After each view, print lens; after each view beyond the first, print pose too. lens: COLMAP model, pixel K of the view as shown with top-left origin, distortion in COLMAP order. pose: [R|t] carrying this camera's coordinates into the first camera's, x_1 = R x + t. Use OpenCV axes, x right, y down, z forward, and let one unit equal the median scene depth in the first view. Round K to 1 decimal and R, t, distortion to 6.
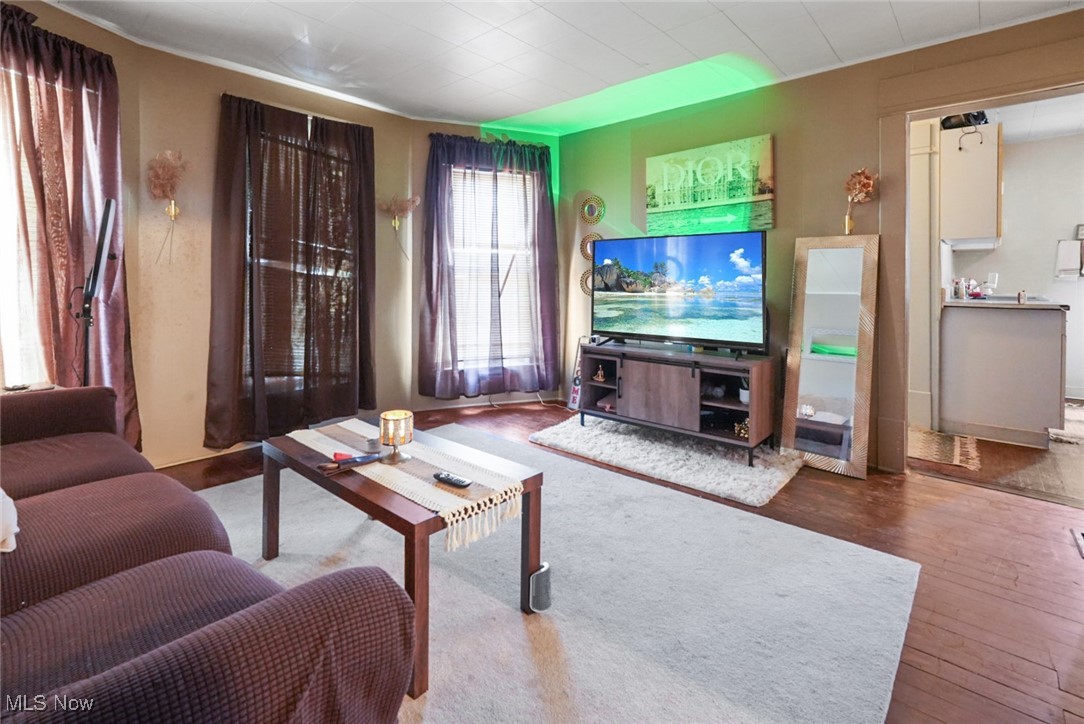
lens RADIAL K [[512.2, 0, 540.9], [0, 512.2, 280.8], [0, 0, 1]] dist [0.000050, 0.009247]
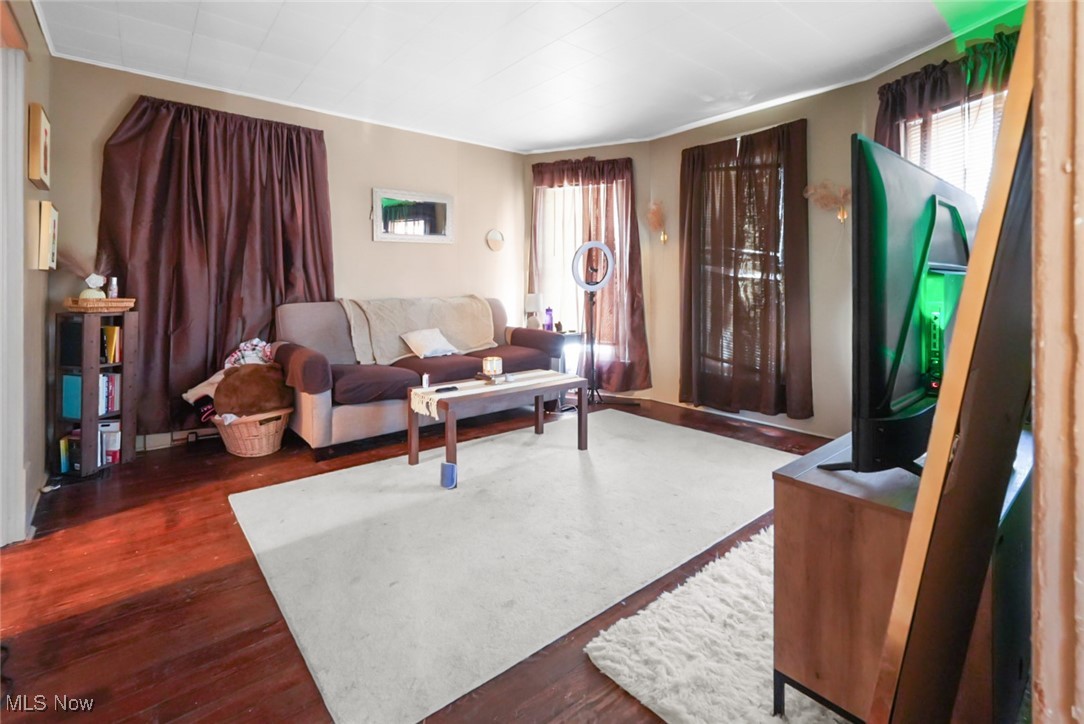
lens RADIAL K [[508.5, 0, 548.7], [0, 508.5, 296.3], [0, 0, 1]] dist [-0.002094, 0.008276]
pose [[-0.137566, 0.018424, -0.990321, 0.664198], [-0.002906, 0.999815, 0.019004, 0.008342], [0.990488, 0.005492, -0.137487, 0.675610]]
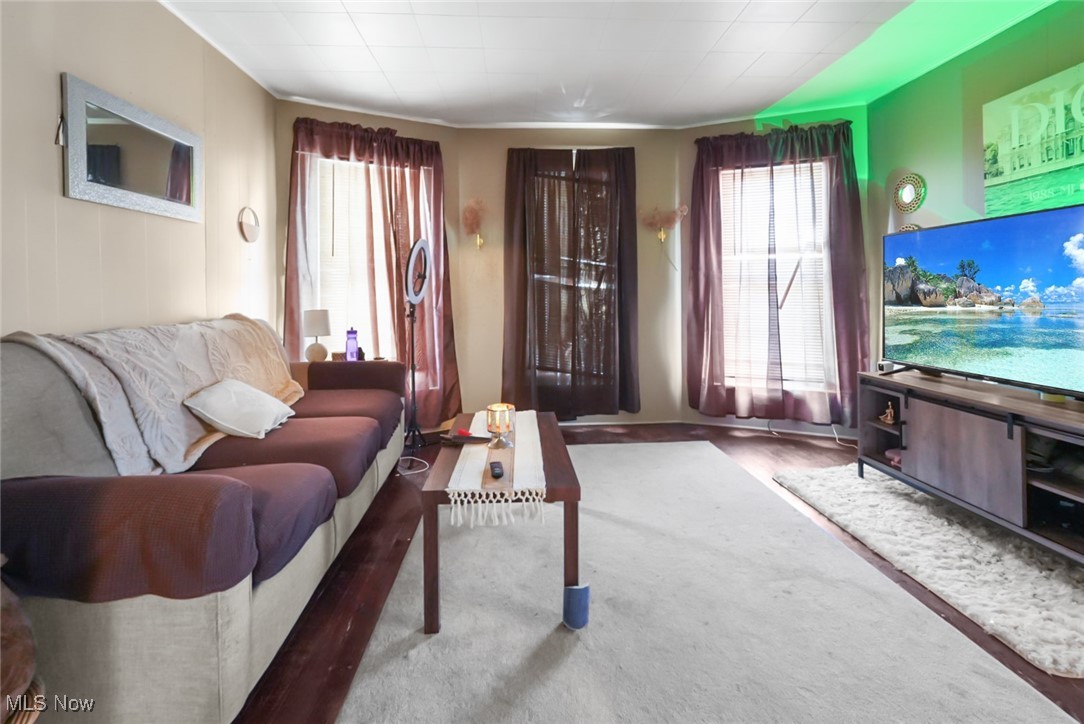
lens RADIAL K [[508.5, 0, 548.7], [0, 508.5, 296.3], [0, 0, 1]] dist [-0.002094, 0.008276]
pose [[0.707593, -0.003543, -0.706611, 0.293707], [0.008759, 0.999955, 0.003758, 0.004205], [0.706566, -0.008848, 0.707592, 0.129917]]
